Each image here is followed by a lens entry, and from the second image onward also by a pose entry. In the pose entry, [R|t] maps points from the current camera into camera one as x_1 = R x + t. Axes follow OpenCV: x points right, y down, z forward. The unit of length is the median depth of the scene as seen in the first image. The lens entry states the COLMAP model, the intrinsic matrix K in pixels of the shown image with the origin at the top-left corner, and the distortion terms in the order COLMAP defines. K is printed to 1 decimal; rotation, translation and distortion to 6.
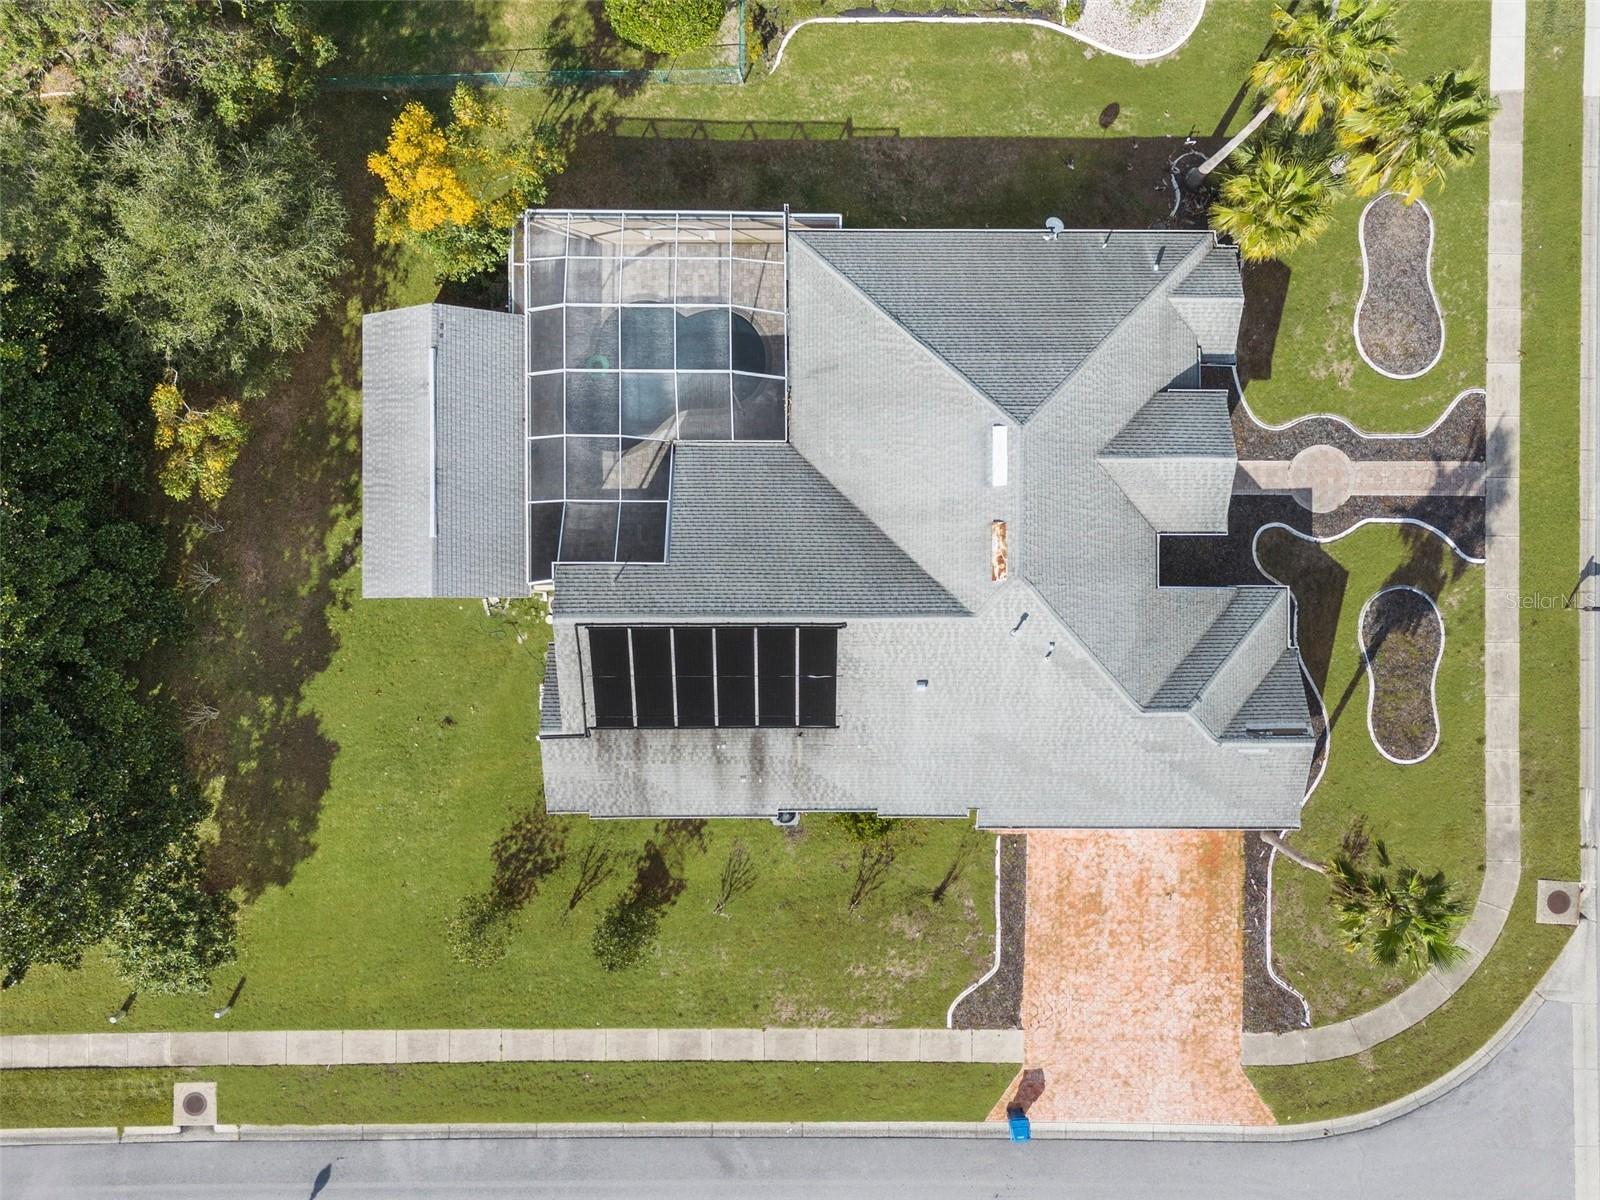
lens RADIAL K [[1182.8, 0, 807.1], [0, 1182.8, 600.6], [0, 0, 1]] dist [0.096451, -0.107257]
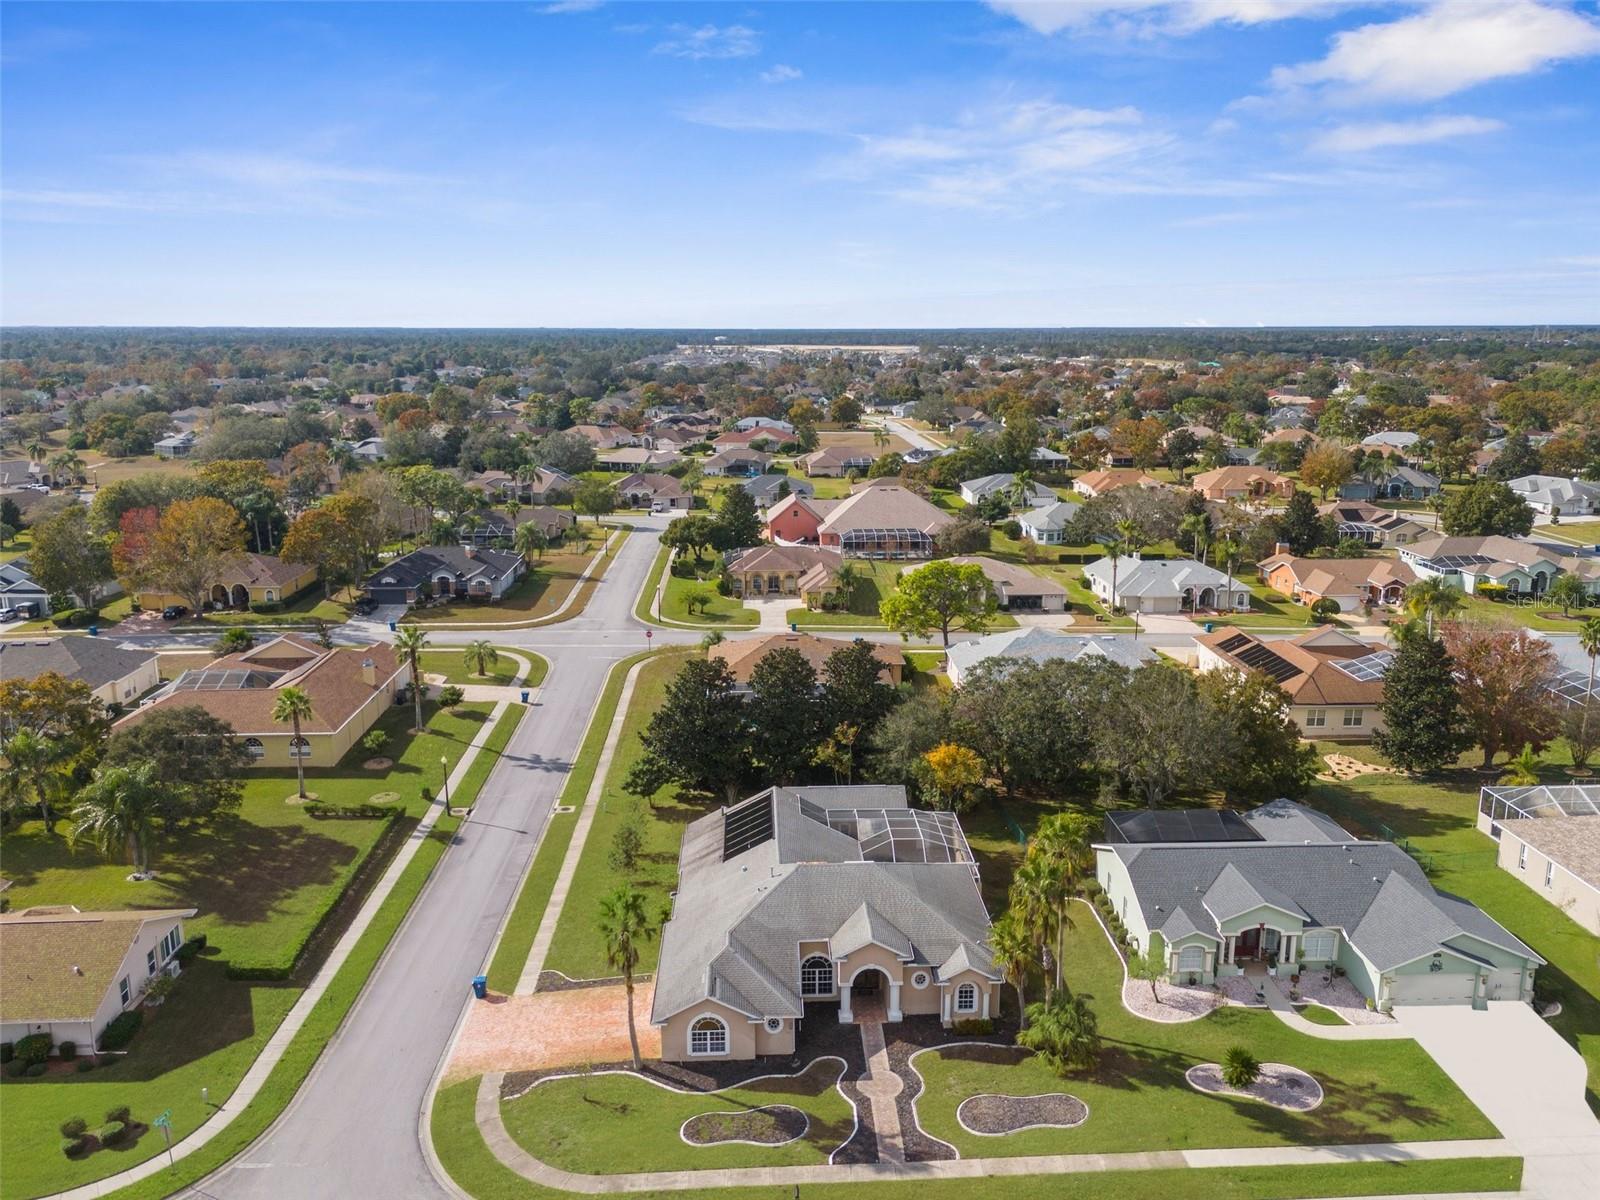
lens RADIAL K [[1193.7, 0, 817.7], [0, 1193.7, 598.7], [0, 0, 1]] dist [0.070197, -0.055131]
pose [[0.053790, 0.214397, -0.975264, 1.721373], [-0.998349, 0.031261, -0.048191, 0.025797], [0.020156, 0.976246, 0.215725, 0.108583]]
